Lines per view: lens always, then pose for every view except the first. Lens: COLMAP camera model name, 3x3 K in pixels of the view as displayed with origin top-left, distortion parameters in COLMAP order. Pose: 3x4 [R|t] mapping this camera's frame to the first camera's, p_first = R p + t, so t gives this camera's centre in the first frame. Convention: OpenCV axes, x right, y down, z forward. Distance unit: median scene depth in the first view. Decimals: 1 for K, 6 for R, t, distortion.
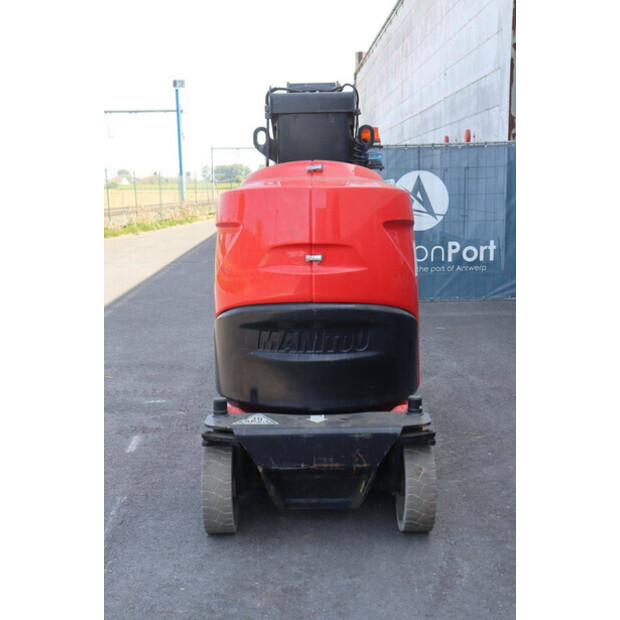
lens RADIAL K [[840.7, 0, 310.0], [0, 840.7, 310.0], [0, 0, 1]] dist [0.014025, 0.034635]
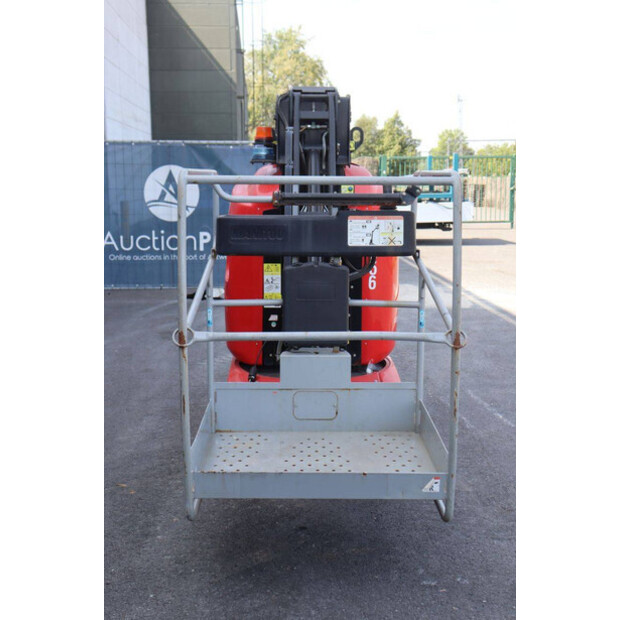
lens RADIAL K [[803.9, 0, 310.0], [0, 803.9, 310.0], [0, 0, 1]] dist [0.051462, 0.029429]
pose [[-0.999187, 0.020133, -0.034921, 0.048379], [0.008569, 0.952623, 0.304034, -0.287561], [0.039388, 0.303487, -0.952021, 1.951521]]
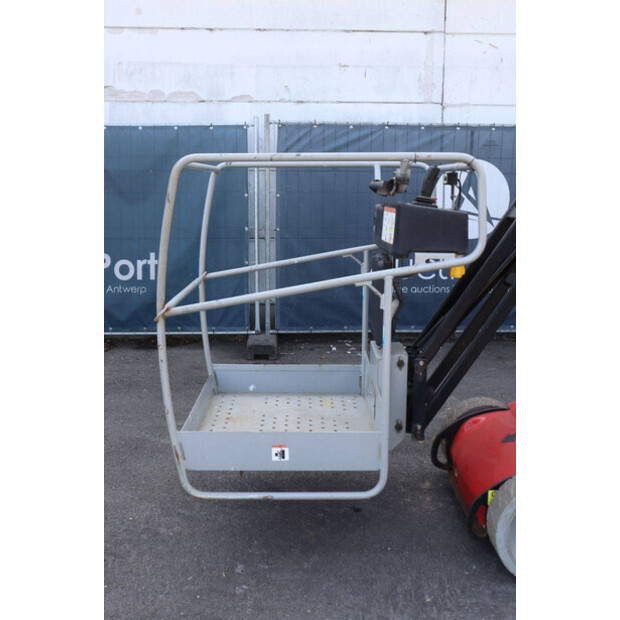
lens RADIAL K [[666.1, 0, 310.0], [0, 666.1, 310.0], [0, 0, 1]] dist [-0.078910, 0.203958]
pose [[-0.027197, -0.166620, 0.985646, -0.593826], [0.143775, 0.975107, 0.168806, -0.160241], [-0.989237, 0.146302, -0.002564, 1.282302]]
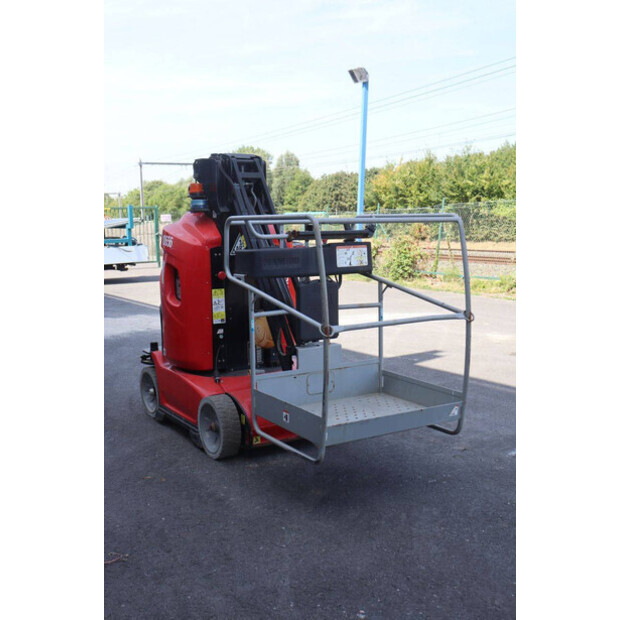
lens RADIAL K [[708.0, 0, 310.0], [0, 708.0, 310.0], [0, 0, 1]] dist [-0.026024, -0.004037]
pose [[-0.842608, 0.096914, -0.529736, 0.527725], [-0.046885, 0.966737, 0.251438, -0.296458], [0.536483, 0.236700, -0.810036, 1.978541]]
